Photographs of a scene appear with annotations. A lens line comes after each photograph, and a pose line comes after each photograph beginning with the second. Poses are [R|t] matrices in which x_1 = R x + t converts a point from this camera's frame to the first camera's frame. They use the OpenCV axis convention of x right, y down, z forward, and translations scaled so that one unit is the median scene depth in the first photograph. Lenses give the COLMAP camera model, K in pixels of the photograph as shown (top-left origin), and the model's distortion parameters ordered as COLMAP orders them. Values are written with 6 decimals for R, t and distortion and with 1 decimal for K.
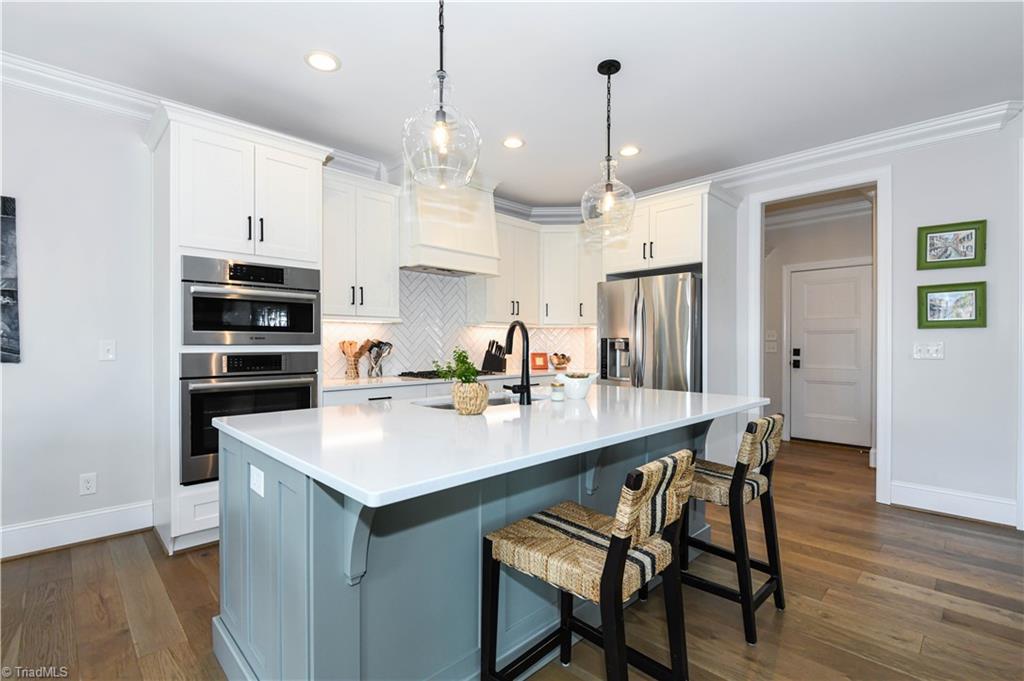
lens RADIAL K [[462.2, 0, 512.0], [0, 462.2, 340.5], [0, 0, 1]] dist [-0.001899, -0.018280]
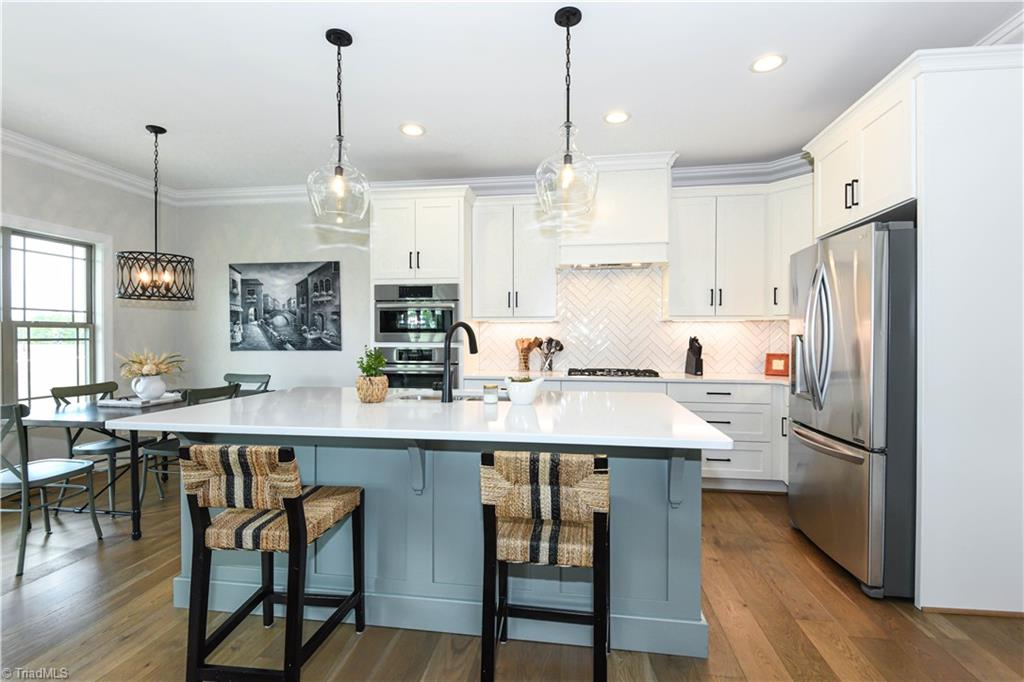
lens RADIAL K [[467.1, 0, 512.0], [0, 467.1, 341.0], [0, 0, 1]] dist [0.024385, -0.017782]
pose [[0.588665, 0.009601, -0.808320, 0.726340], [0.005032, 0.999867, 0.015541, -0.013287], [0.808361, -0.013216, 0.588539, 0.362514]]
